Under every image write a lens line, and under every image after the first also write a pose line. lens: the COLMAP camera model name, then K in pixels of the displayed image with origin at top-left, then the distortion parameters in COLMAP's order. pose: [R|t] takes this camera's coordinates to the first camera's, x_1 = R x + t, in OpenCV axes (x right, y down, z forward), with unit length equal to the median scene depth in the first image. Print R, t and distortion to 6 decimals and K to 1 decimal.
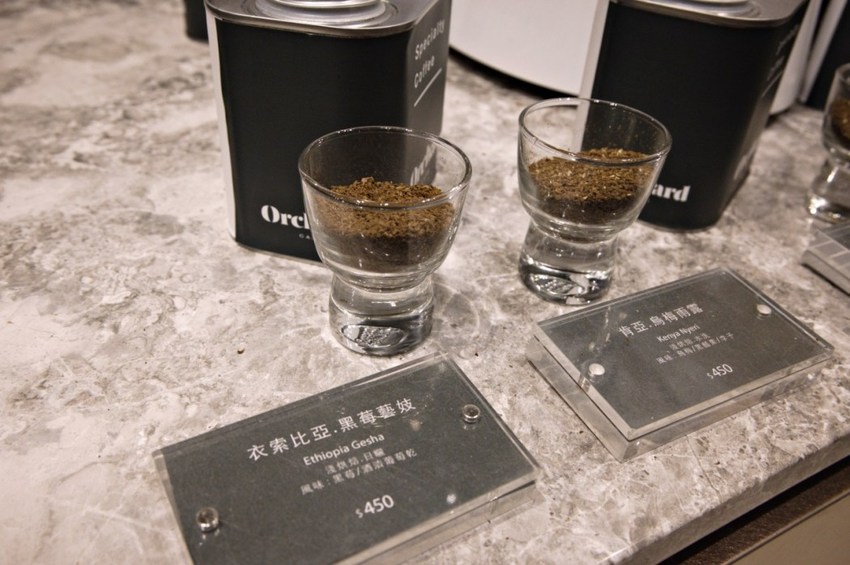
lens RADIAL K [[725.8, 0, 425.0], [0, 725.8, 282.5], [0, 0, 1]] dist [-0.004300, -0.001408]
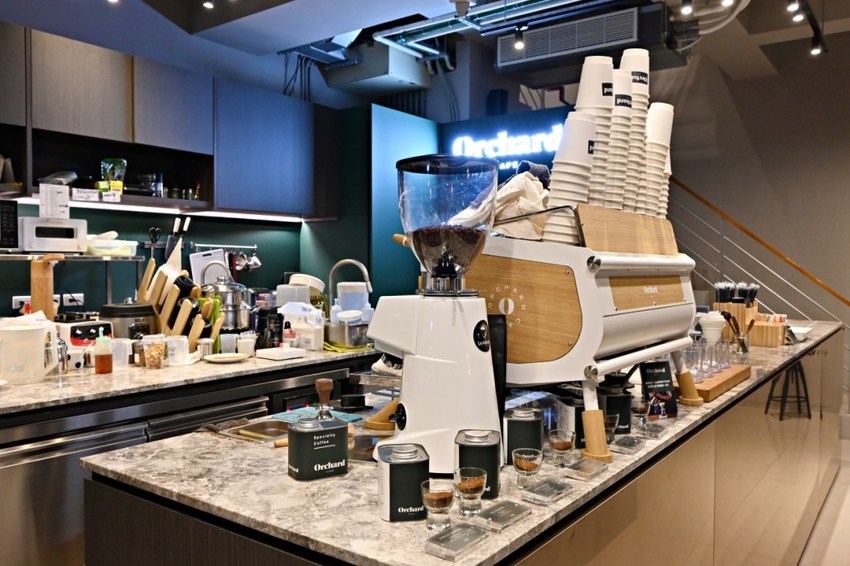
lens RADIAL K [[683.0, 0, 425.0], [0, 683.0, 283.0], [0, 0, 1]] dist [0.002422, 0.000641]
pose [[0.914136, -0.060406, 0.400882, -1.174858], [0.274964, 0.819018, -0.503591, 0.624383], [-0.297910, 0.570579, 0.765304, -2.014684]]
